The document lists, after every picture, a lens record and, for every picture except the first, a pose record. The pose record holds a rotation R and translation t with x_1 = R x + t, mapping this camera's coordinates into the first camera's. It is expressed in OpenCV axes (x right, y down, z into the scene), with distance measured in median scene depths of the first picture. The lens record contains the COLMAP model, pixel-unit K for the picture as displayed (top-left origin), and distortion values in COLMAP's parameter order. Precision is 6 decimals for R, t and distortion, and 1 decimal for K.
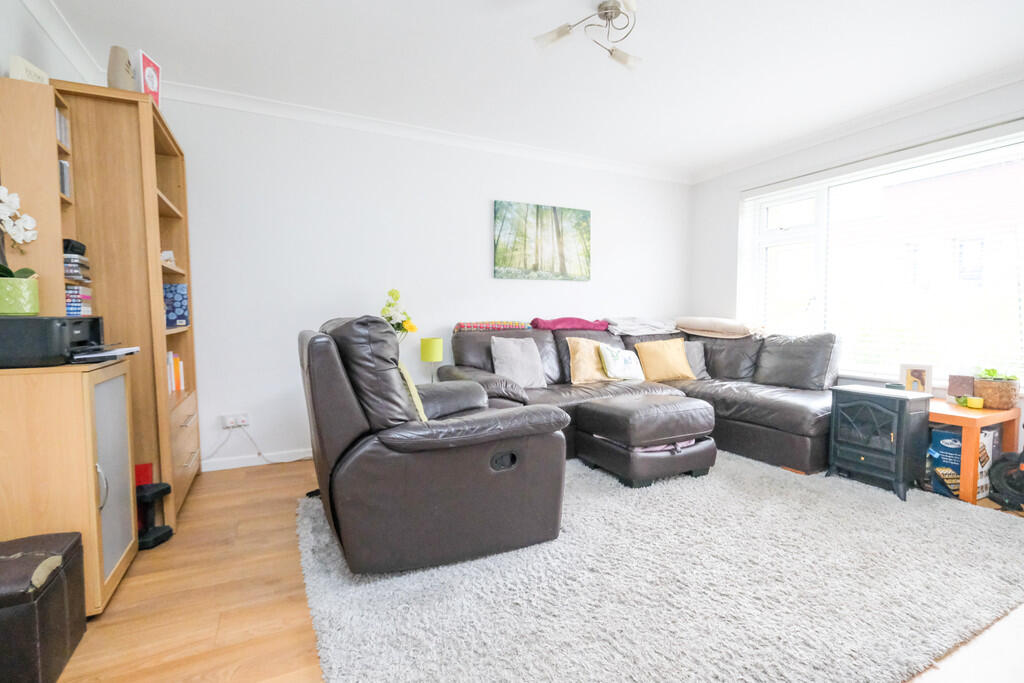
lens RADIAL K [[472.9, 0, 513.9], [0, 472.9, 343.0], [0, 0, 1]] dist [0.003157, 0.000755]
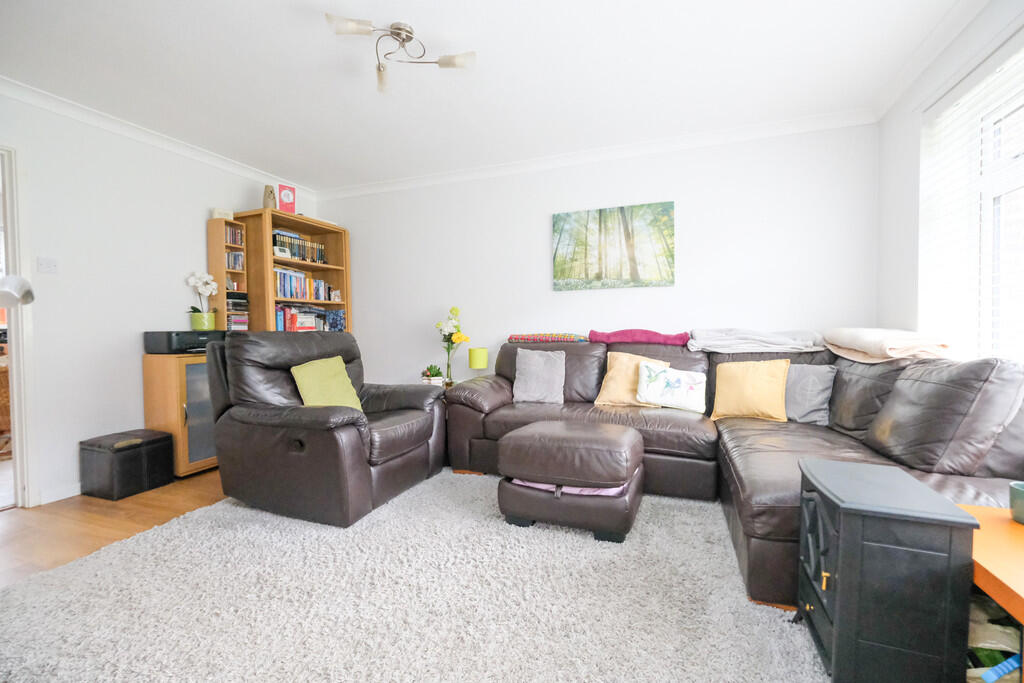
lens RADIAL K [[441.9, 0, 511.2], [0, 441.9, 341.6], [0, 0, 1]] dist [-0.003722, -0.000034]
pose [[0.677945, 0.016277, -0.734932, 0.575041], [-0.035583, 0.999310, -0.010691, -0.015666], [0.734251, 0.033399, 0.678056, 0.289968]]
